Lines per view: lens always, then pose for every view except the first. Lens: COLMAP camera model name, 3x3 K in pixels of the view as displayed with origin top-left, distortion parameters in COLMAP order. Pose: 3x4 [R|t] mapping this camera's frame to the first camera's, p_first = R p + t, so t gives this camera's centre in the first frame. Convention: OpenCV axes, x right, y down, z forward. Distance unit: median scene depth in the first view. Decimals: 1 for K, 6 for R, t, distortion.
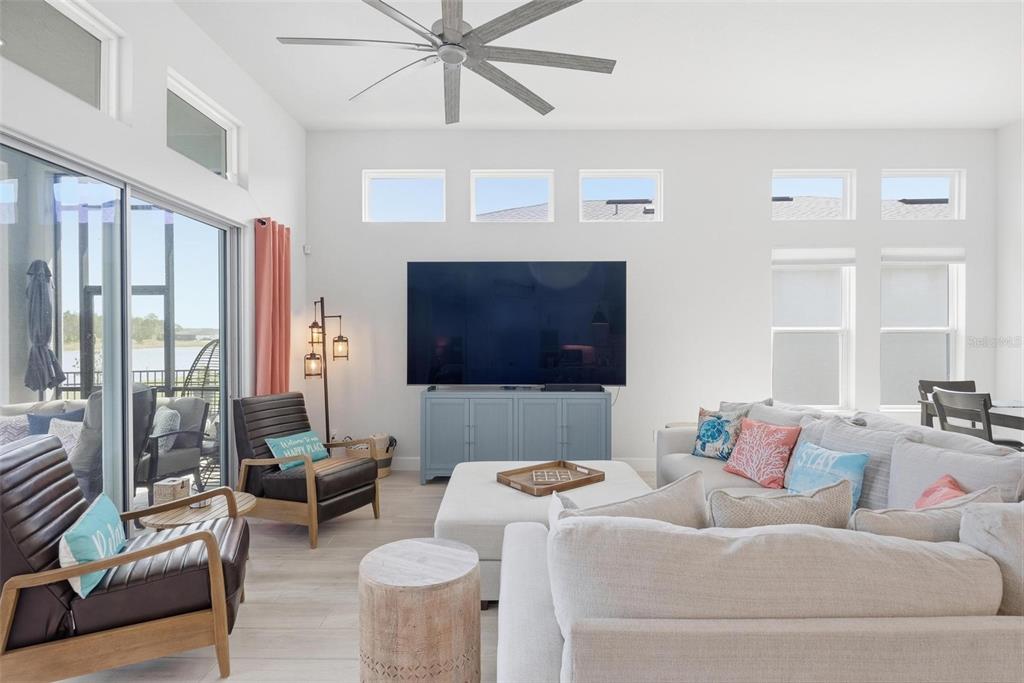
lens RADIAL K [[501.2, 0, 514.0], [0, 501.2, 345.4], [0, 0, 1]] dist [-0.002011, -0.000146]
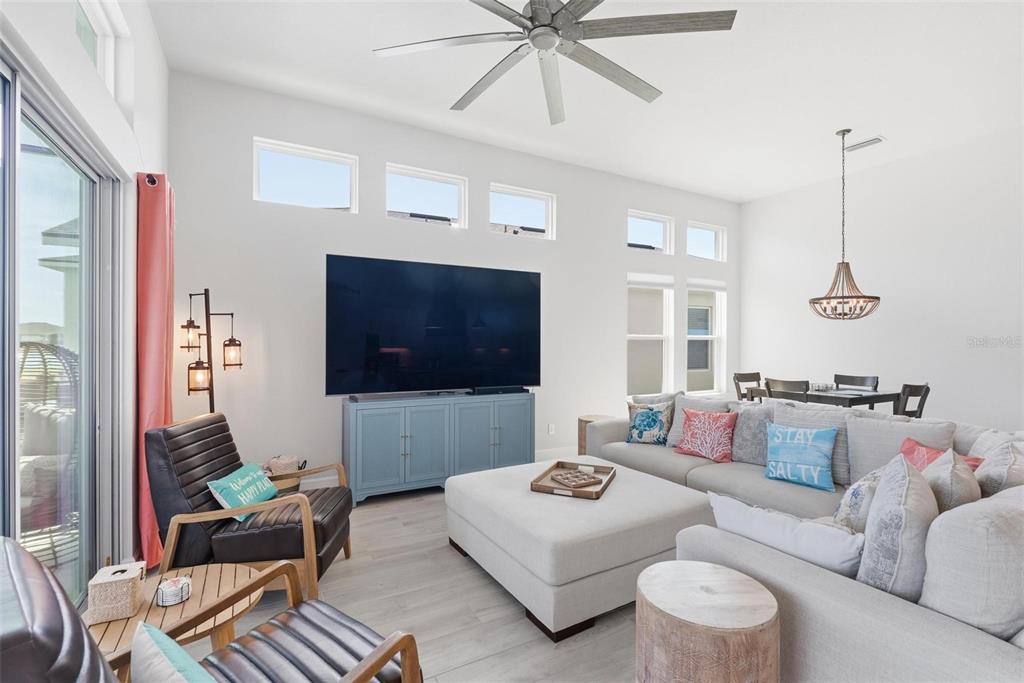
lens RADIAL K [[453.3, 0, 512.0], [0, 453.3, 341.5], [0, 0, 1]] dist [-0.001024, 0.000634]
pose [[0.872835, 0.004140, 0.487998, -0.326398], [0.002410, 0.999915, -0.012792, -0.004503], [-0.488010, 0.012341, 0.872751, 0.163978]]
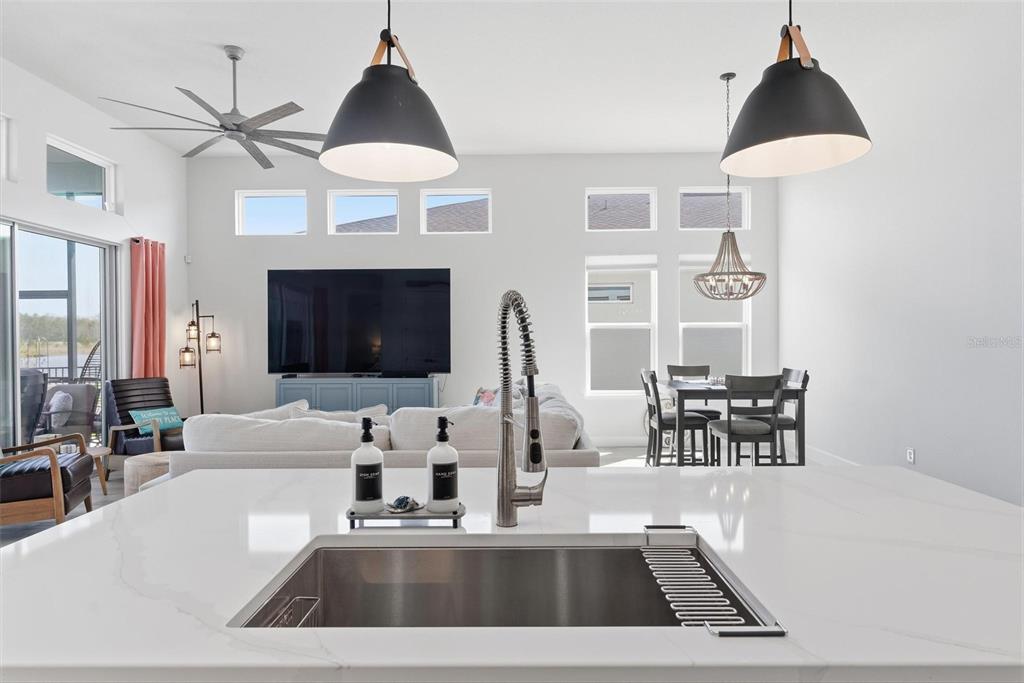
lens RADIAL K [[577.8, 0, 515.3], [0, 577.8, 344.5], [0, 0, 1]] dist [0.002033, 0.000186]
pose [[0.999965, -0.005314, -0.006533, 0.395447], [0.005283, 0.999975, -0.004685, 0.020445], [0.006558, 0.004650, 0.999968, -0.379130]]
